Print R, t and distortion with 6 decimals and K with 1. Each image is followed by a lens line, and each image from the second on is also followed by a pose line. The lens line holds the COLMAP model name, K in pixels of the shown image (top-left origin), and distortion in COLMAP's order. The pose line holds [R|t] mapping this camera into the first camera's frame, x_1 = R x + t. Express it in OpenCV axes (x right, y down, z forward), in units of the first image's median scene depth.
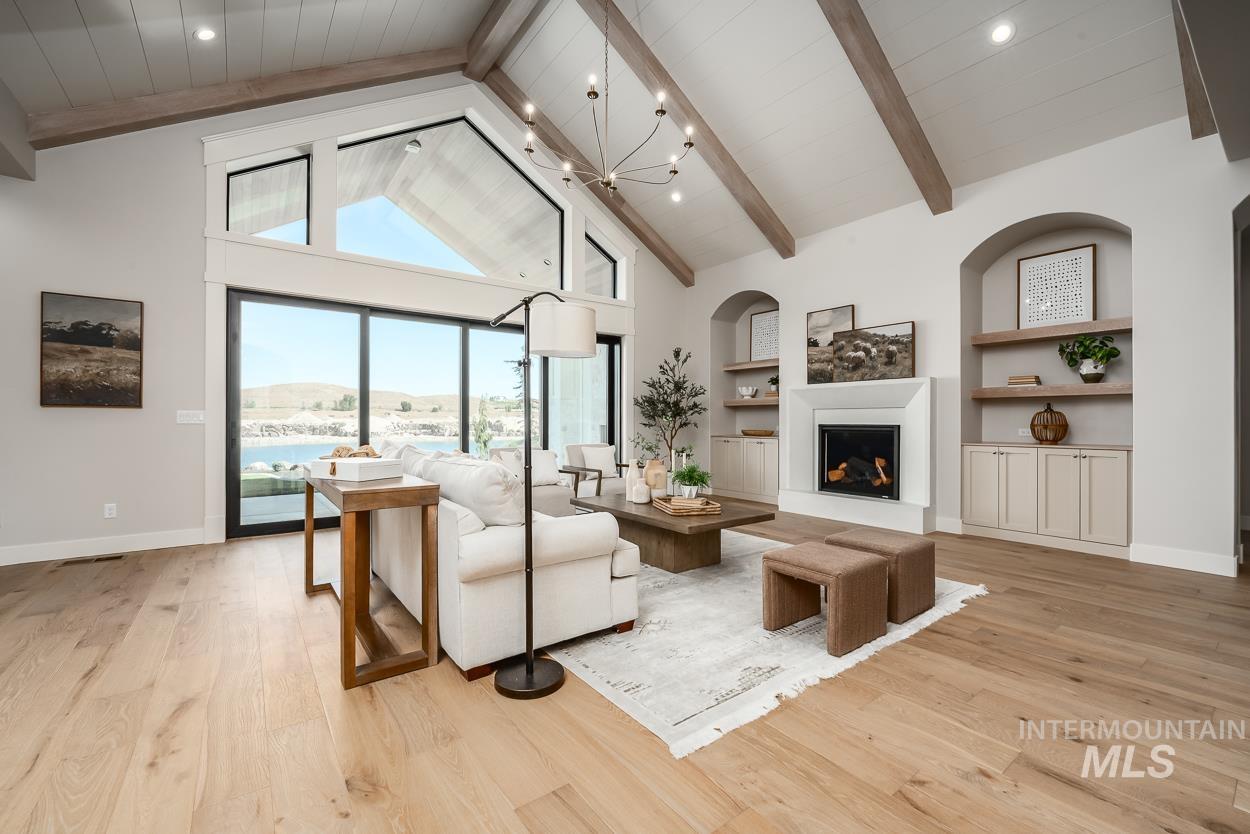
lens RADIAL K [[508.7, 0, 624.2], [0, 508.7, 422.9], [0, 0, 1]] dist [-0.010339, -0.000497]
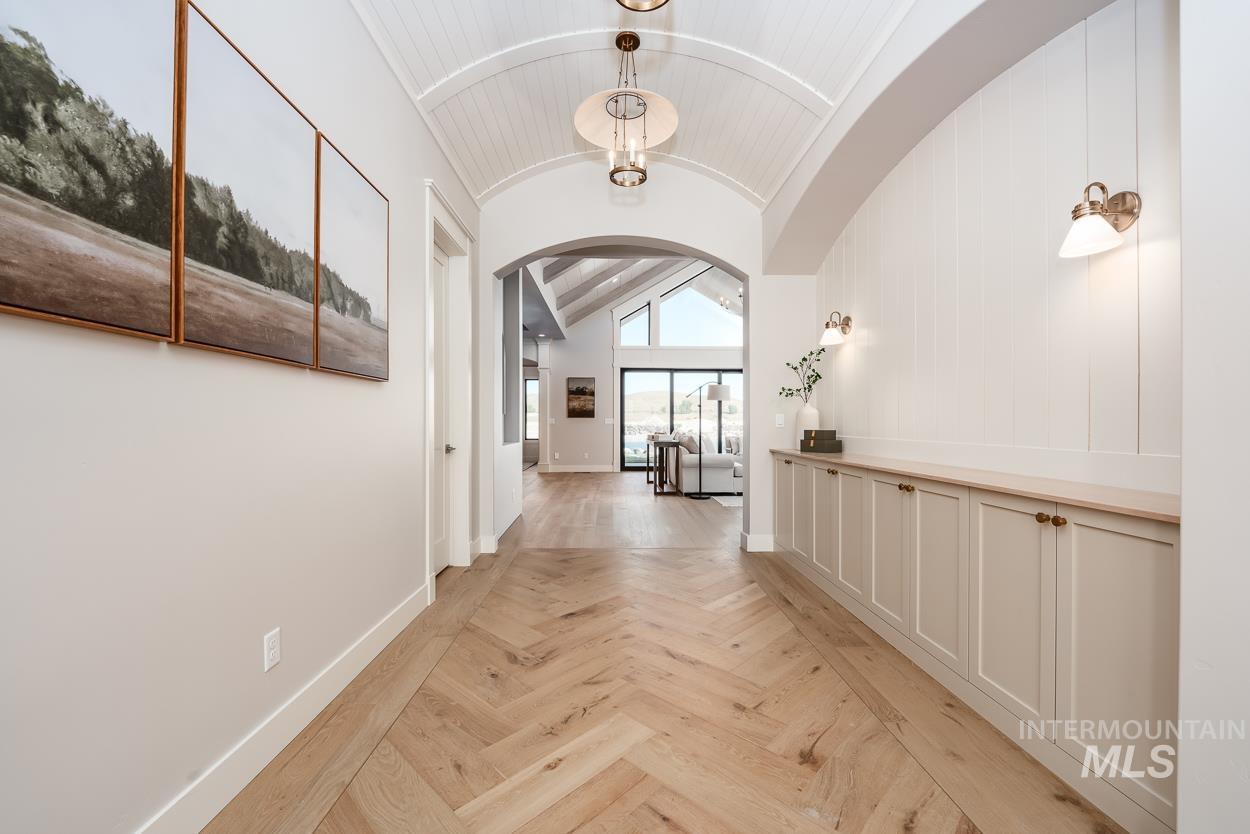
lens RADIAL K [[508.7, 0, 624.2], [0, 508.7, 422.9], [0, 0, 1]] dist [-0.010339, -0.000497]
pose [[0.813861, -0.002103, -0.581056, 0.703411], [0.000151, 0.999994, -0.003407, 0.004738], [0.581060, 0.002685, 0.813856, -1.061158]]
